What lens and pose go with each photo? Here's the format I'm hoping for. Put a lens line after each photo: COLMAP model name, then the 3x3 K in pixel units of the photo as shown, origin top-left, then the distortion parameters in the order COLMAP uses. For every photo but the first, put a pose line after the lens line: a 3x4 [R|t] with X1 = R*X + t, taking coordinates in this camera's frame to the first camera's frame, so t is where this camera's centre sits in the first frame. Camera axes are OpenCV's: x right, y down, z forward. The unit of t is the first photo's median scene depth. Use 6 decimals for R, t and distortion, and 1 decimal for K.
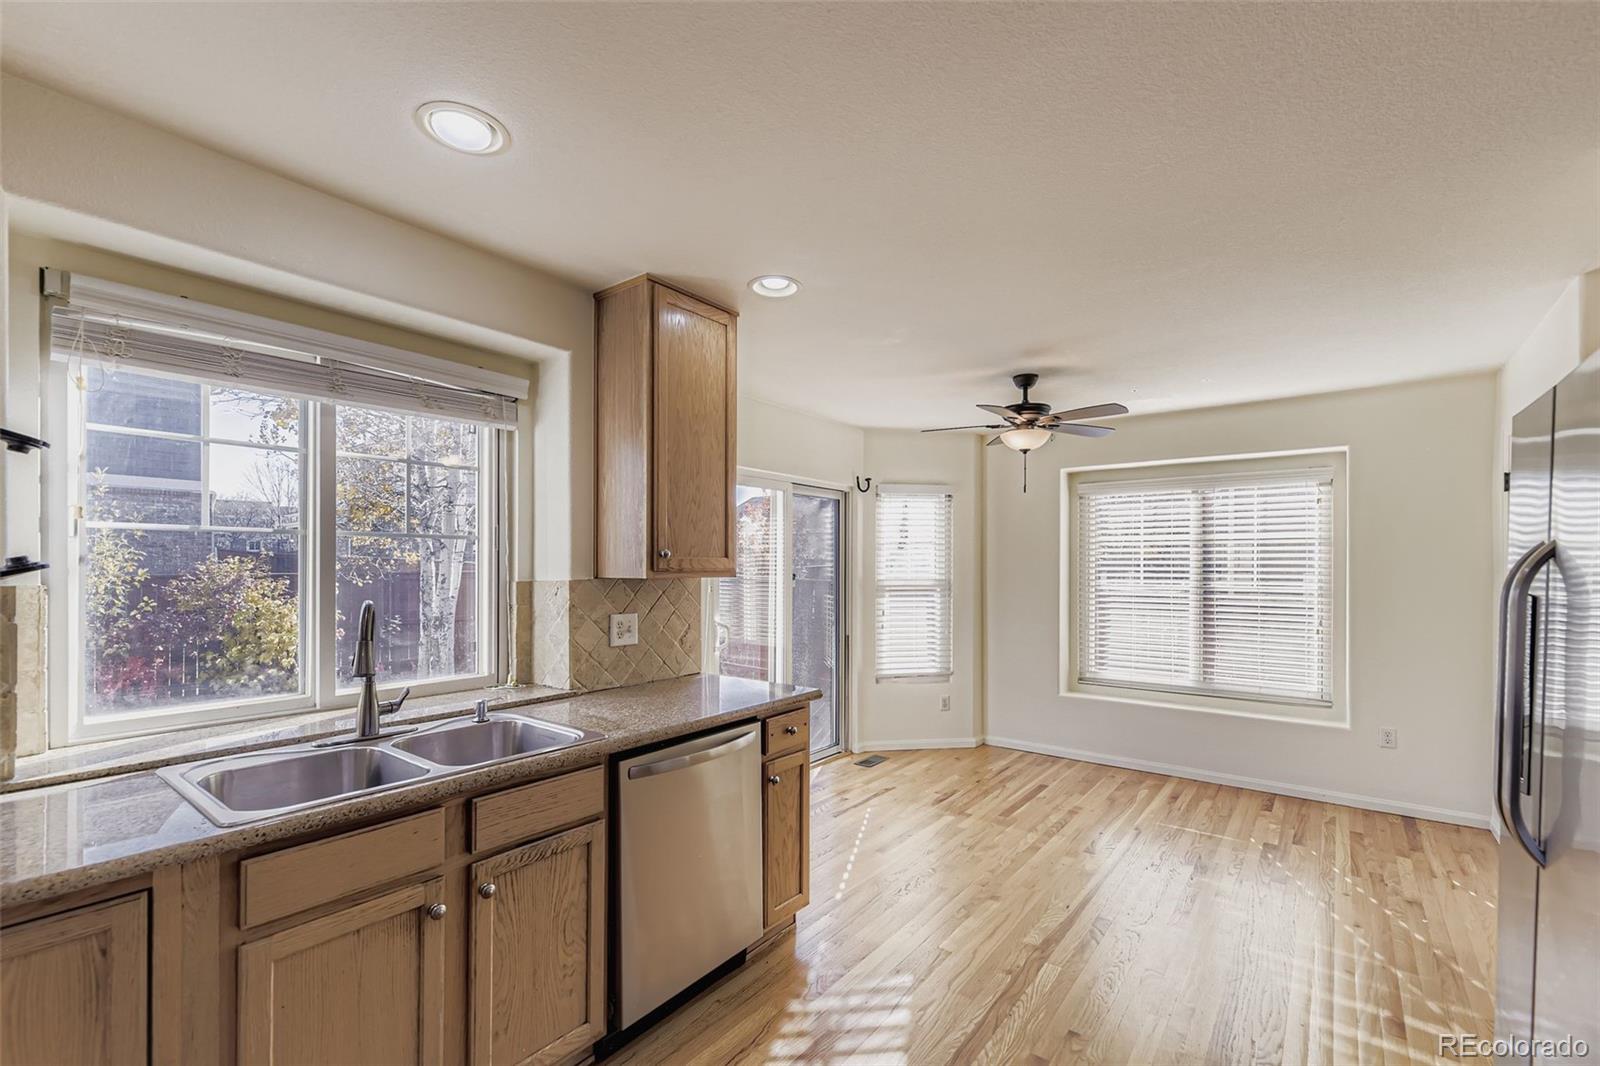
lens RADIAL K [[669.6, 0, 796.5], [0, 669.6, 549.8], [0, 0, 1]] dist [0.003568, 0.000037]
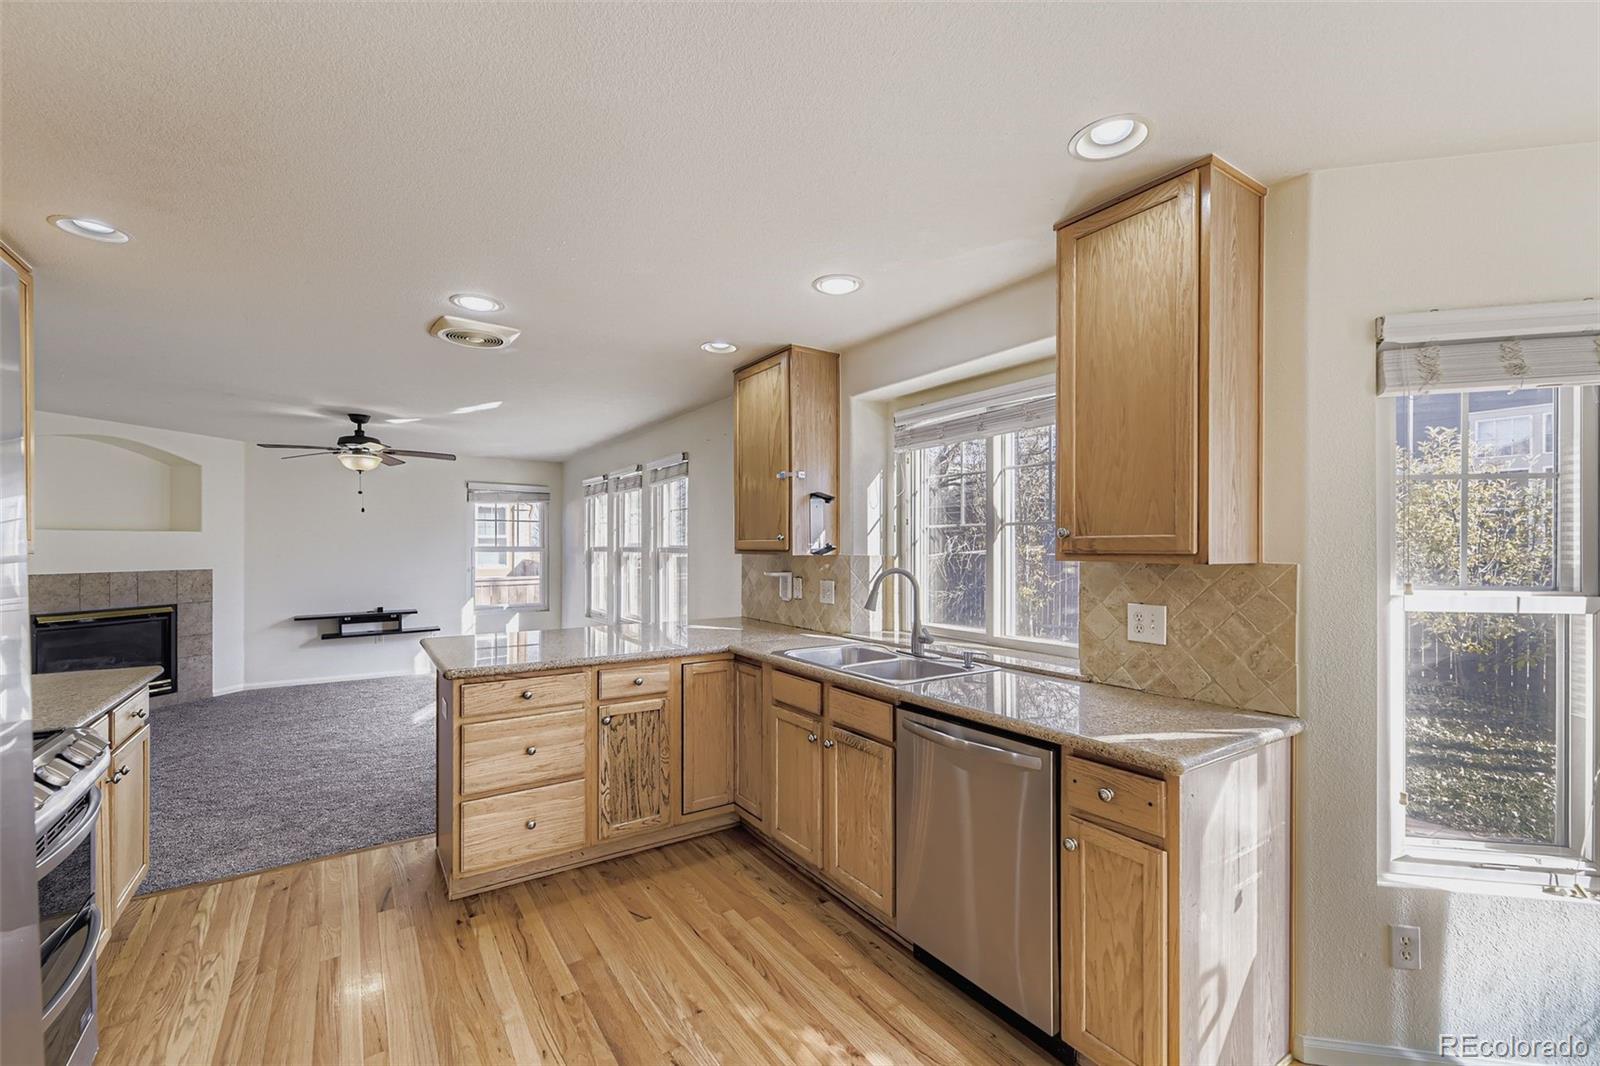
lens RADIAL K [[669.6, 0, 796.5], [0, 669.6, 549.8], [0, 0, 1]] dist [0.003568, 0.000037]
pose [[-0.302480, 0.001947, -0.953154, 0.729042], [0.020790, 0.999773, -0.004555, 0.025269], [0.952929, -0.021194, -0.302452, 0.926283]]
